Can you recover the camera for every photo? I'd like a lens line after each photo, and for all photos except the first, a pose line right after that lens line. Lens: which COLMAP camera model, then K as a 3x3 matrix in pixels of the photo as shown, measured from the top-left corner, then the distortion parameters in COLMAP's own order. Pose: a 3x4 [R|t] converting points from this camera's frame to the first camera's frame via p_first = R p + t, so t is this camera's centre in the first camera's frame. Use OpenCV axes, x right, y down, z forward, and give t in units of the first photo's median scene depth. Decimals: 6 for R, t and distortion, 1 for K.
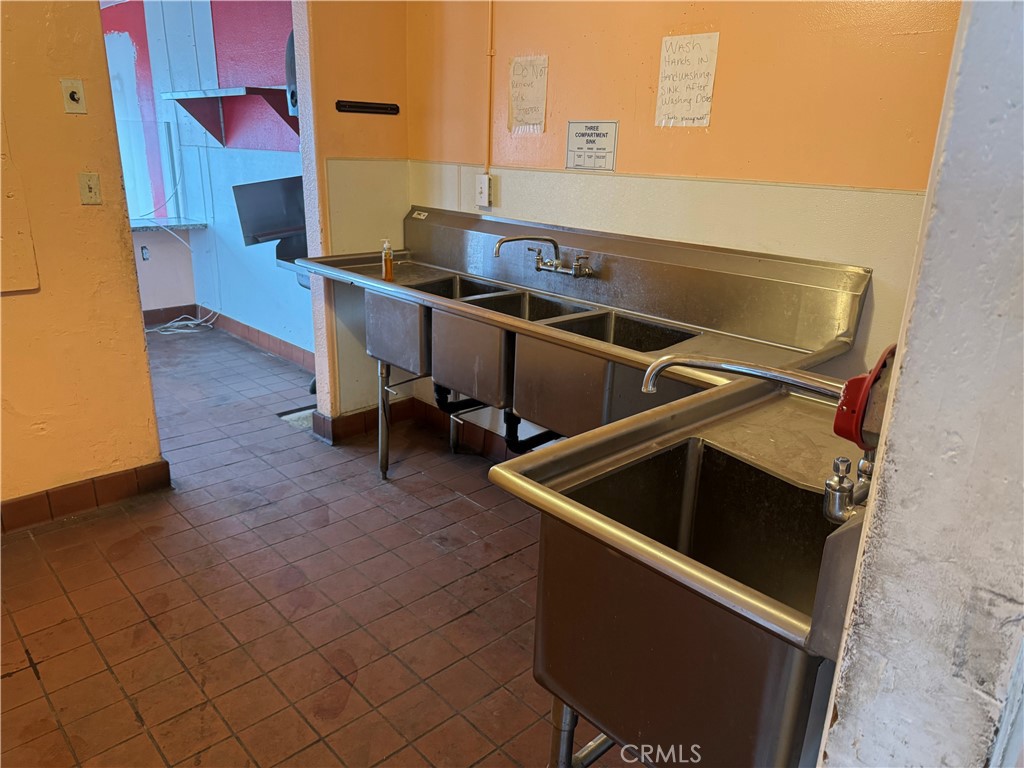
lens RADIAL K [[725.0, 0, 507.8], [0, 725.0, 390.3], [0, 0, 1]] dist [0.085878, -0.105975]
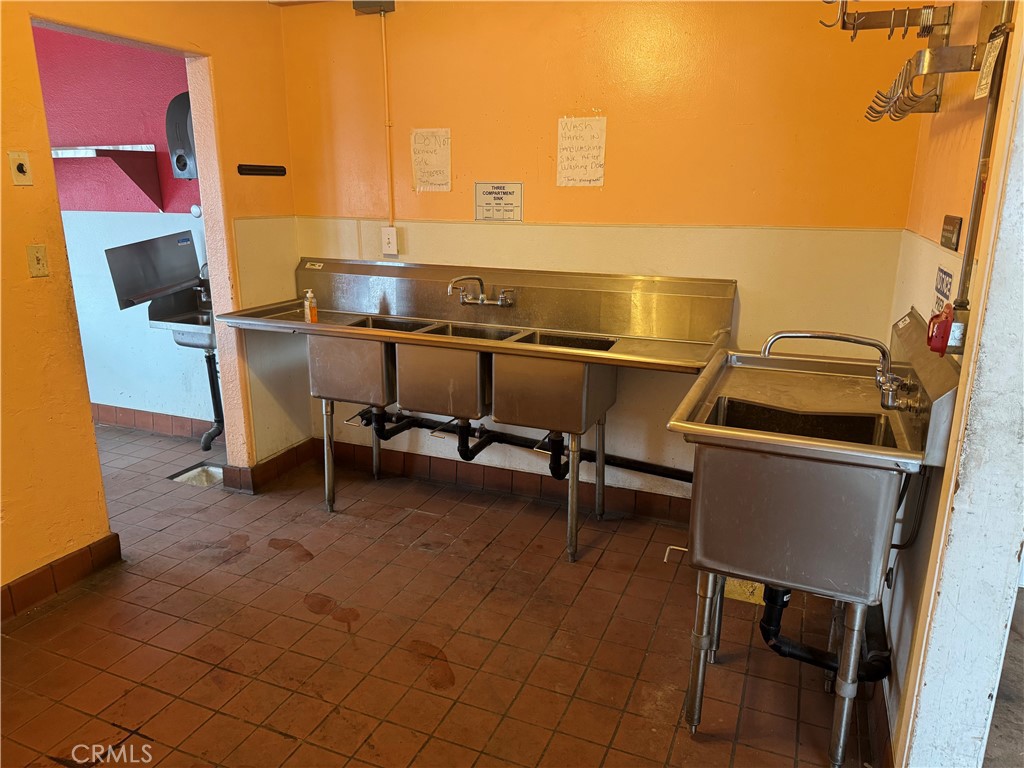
lens RADIAL K [[725.0, 0, 504.9], [0, 725.0, 390.3], [0, 0, 1]] dist [0.085878, -0.105975]
pose [[0.912671, -0.131352, 0.387013, -0.355131], [0.151406, 0.988235, -0.021645, 0.008719], [-0.379616, 0.078351, 0.921820, -0.102795]]
